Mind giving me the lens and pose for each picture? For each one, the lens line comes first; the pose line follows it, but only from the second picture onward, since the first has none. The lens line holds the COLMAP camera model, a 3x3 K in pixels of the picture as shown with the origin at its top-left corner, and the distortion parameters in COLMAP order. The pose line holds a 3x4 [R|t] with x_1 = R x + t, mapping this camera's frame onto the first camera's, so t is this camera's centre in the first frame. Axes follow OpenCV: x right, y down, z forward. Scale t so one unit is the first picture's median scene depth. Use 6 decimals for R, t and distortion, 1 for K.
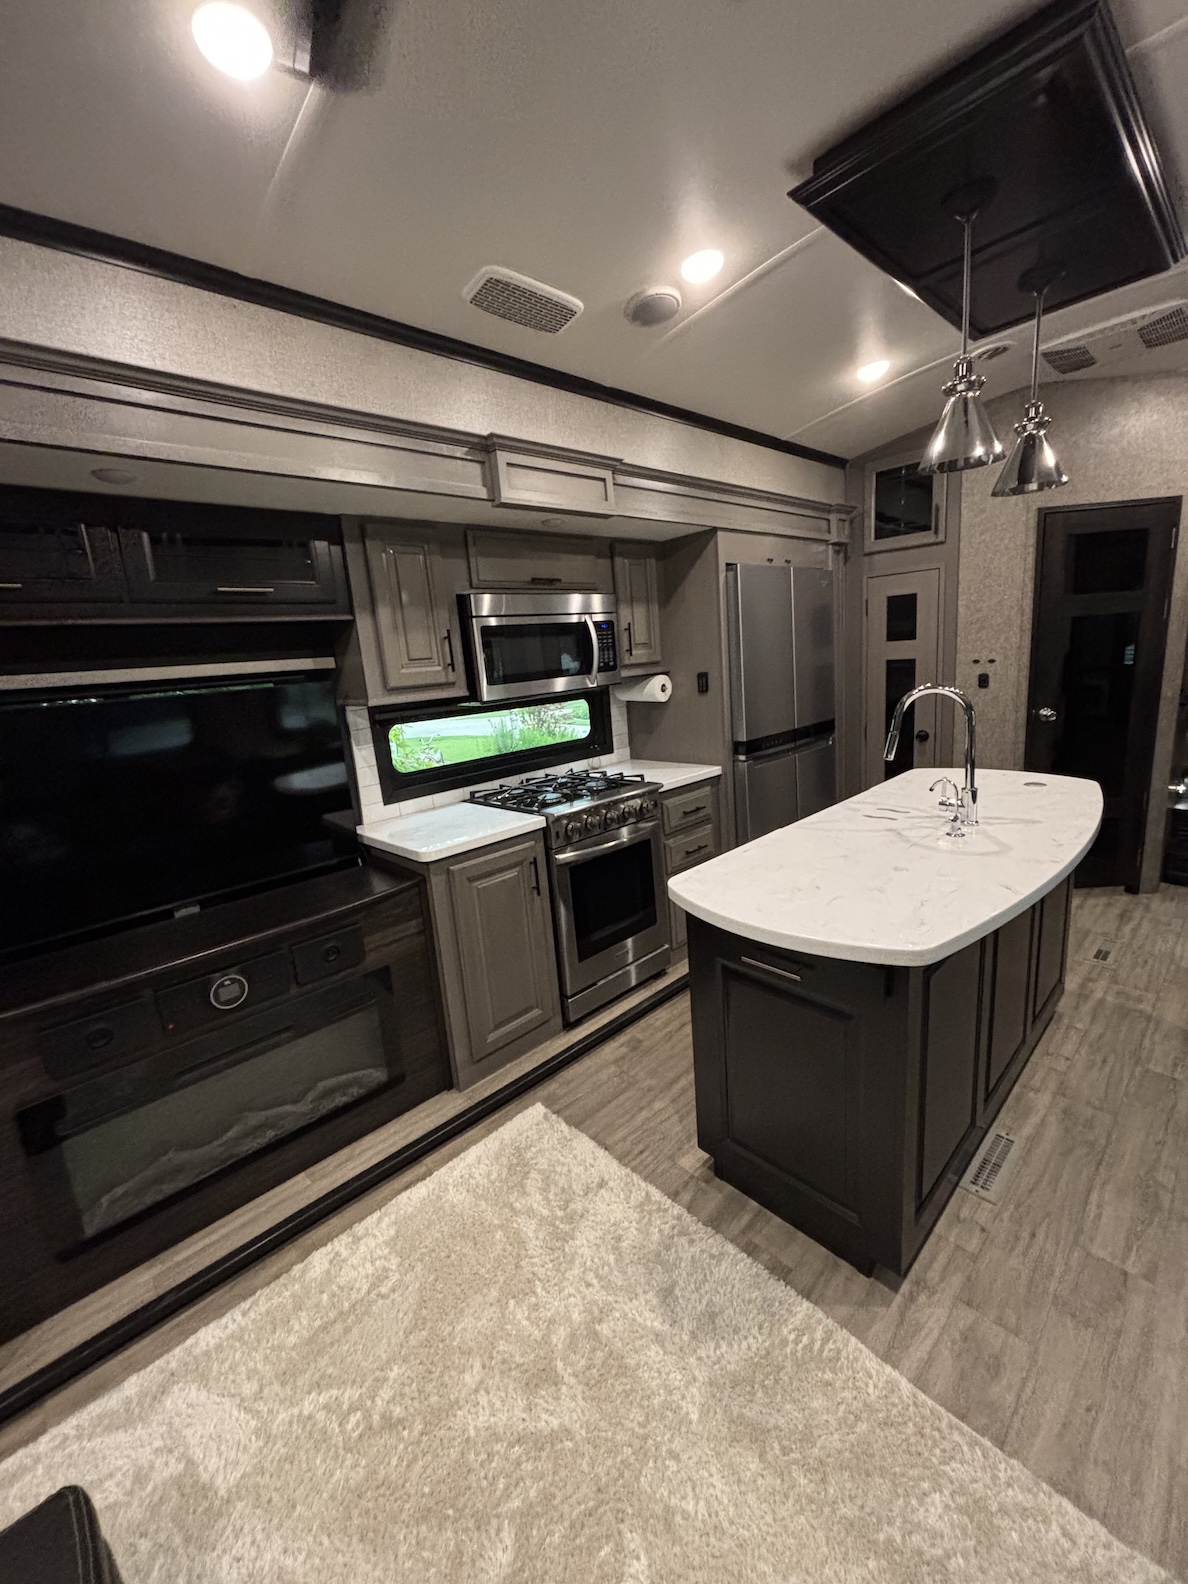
lens RADIAL K [[634.2, 0, 594.0], [0, 634.2, 792.0], [0, 0, 1]] dist [-0.000340, -0.000261]
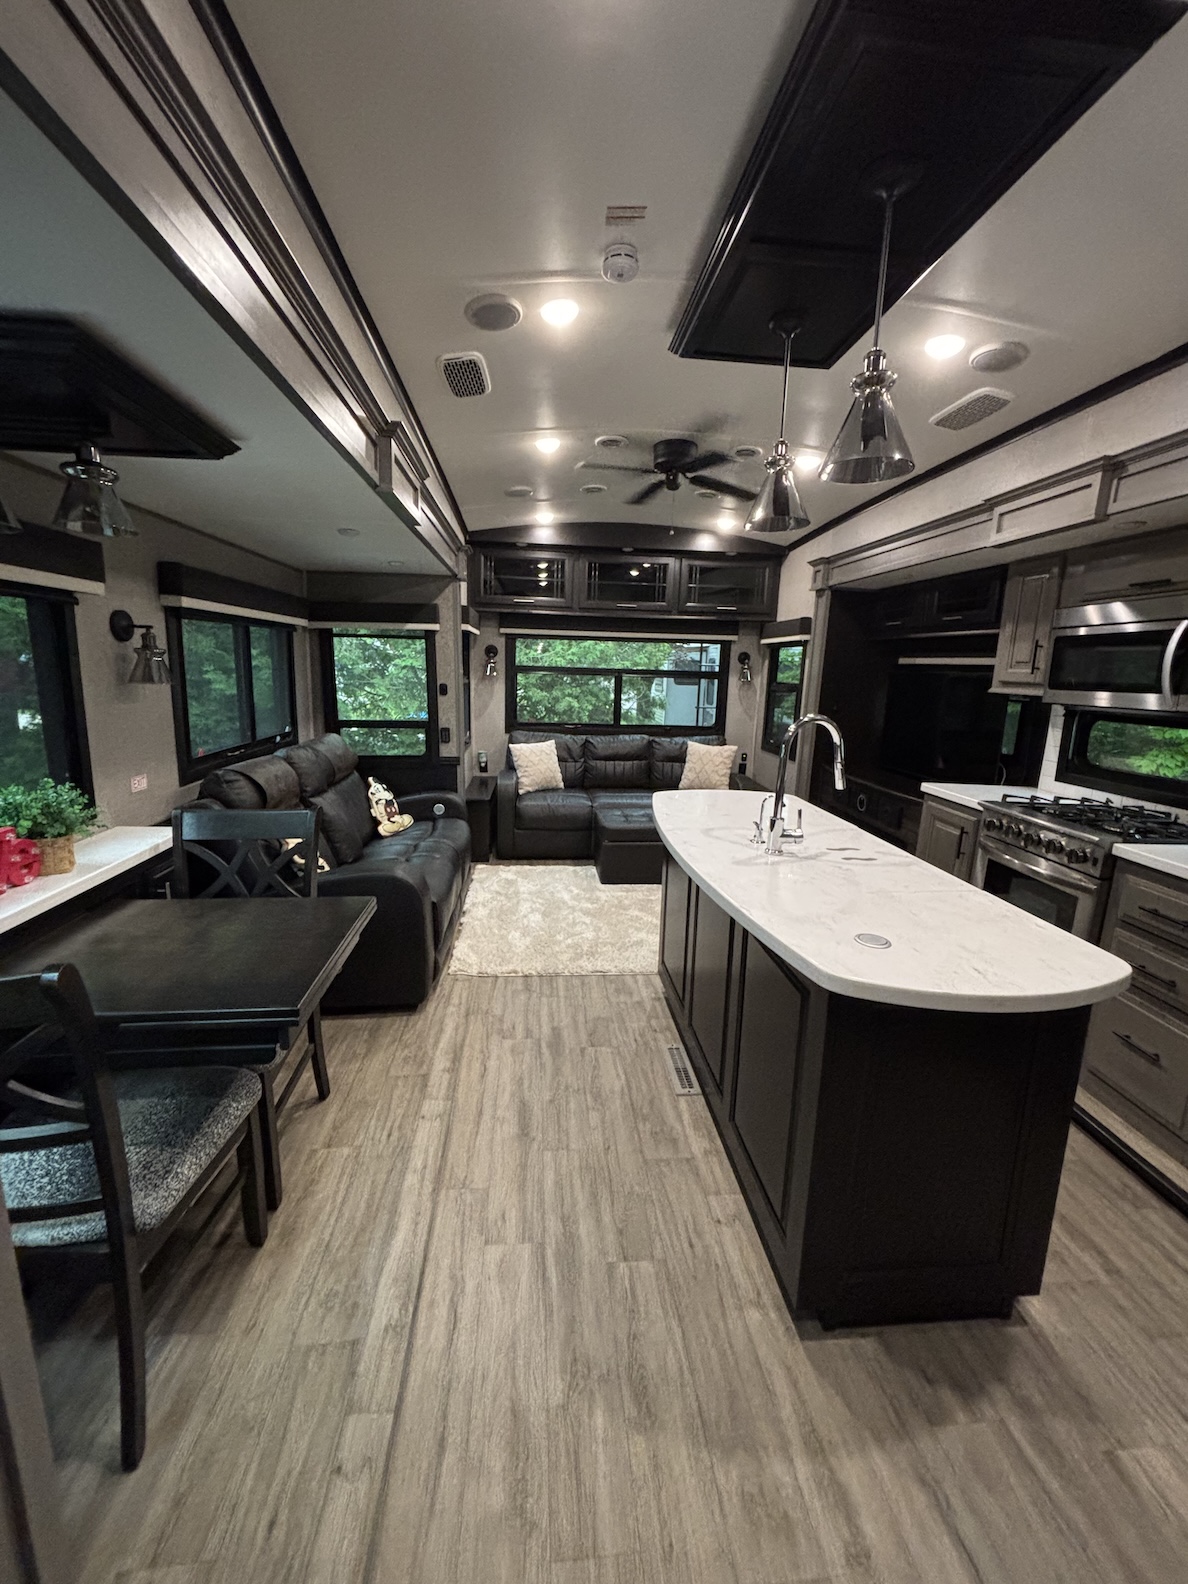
lens RADIAL K [[634.2, 0, 594.0], [0, 634.2, 792.0], [0, 0, 1]] dist [-0.000340, -0.000261]
pose [[-0.612527, 0.214026, -0.760922, 1.414773], [-0.148231, 0.914466, 0.376537, -0.353084], [0.776426, 0.343432, -0.528410, 1.191771]]
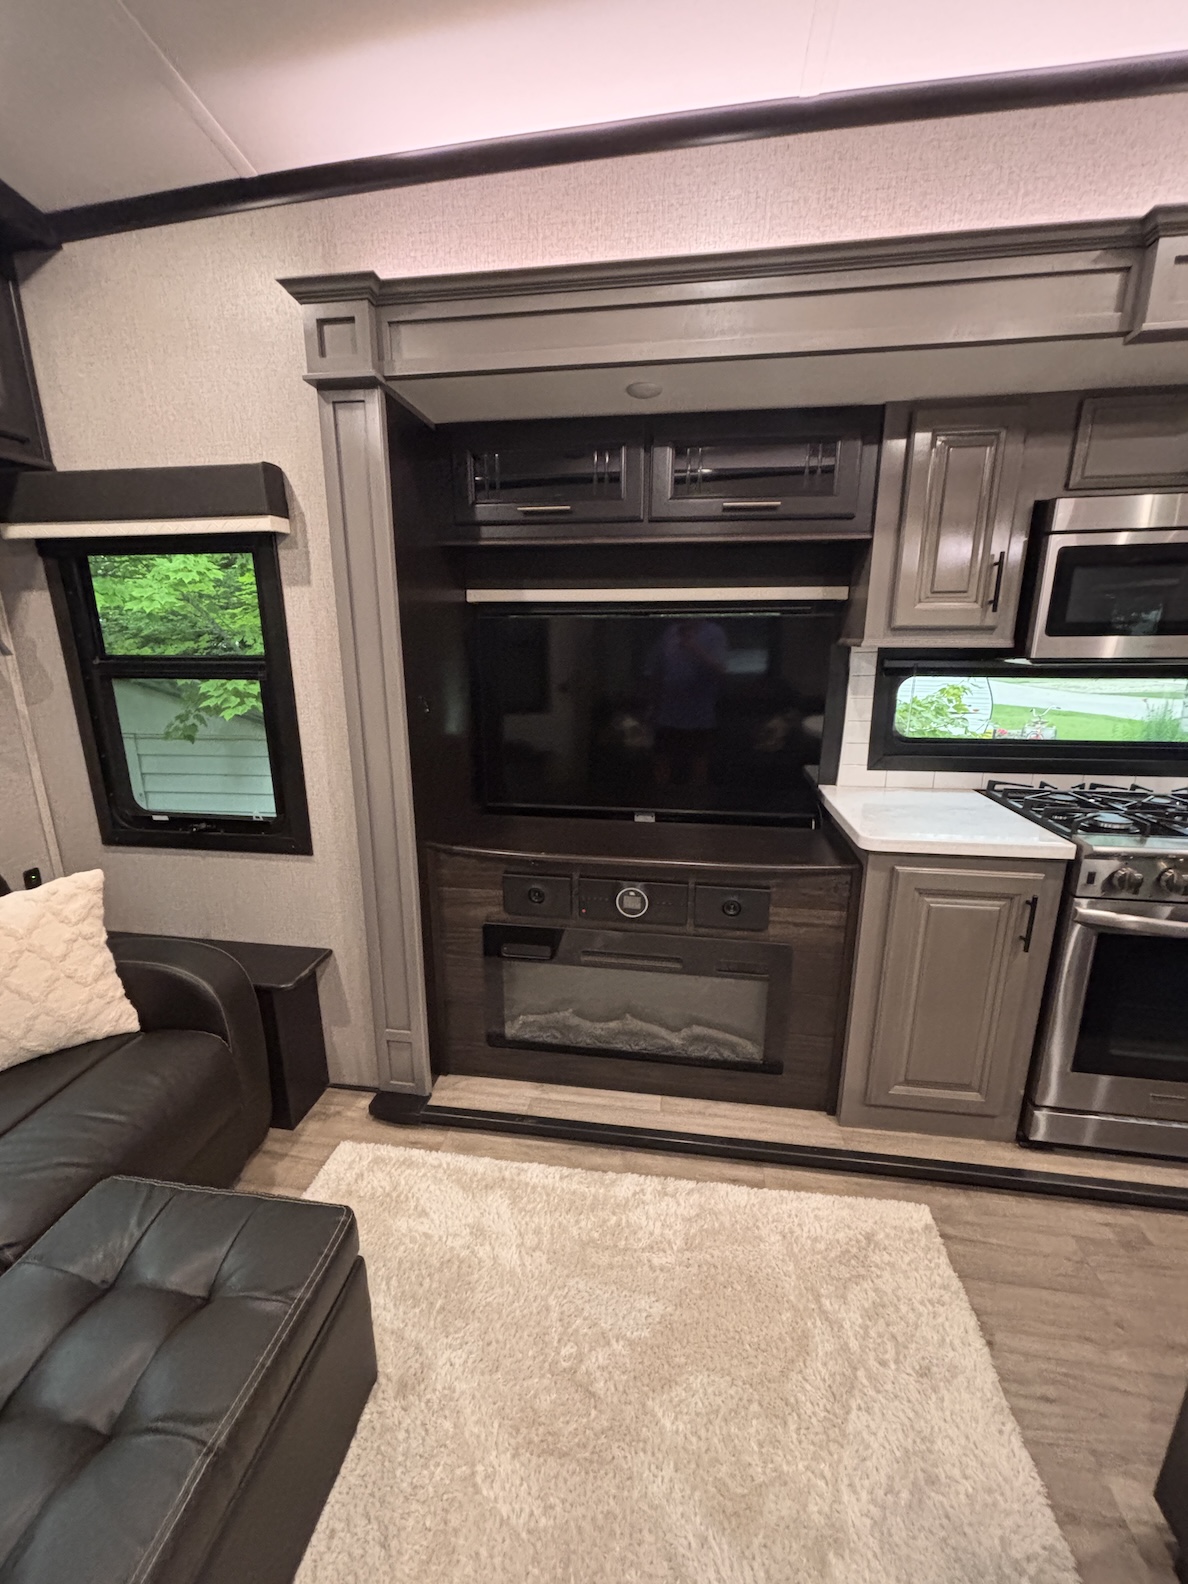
lens RADIAL K [[639.2, 0, 592.0], [0, 639.2, 794.1], [0, 0, 1]] dist [-0.001194, 0.000658]
pose [[0.621595, 0.272032, -0.734587, 0.092068], [-0.210874, 0.961256, 0.177534, -0.026118], [0.754422, 0.044552, 0.654876, 0.207075]]
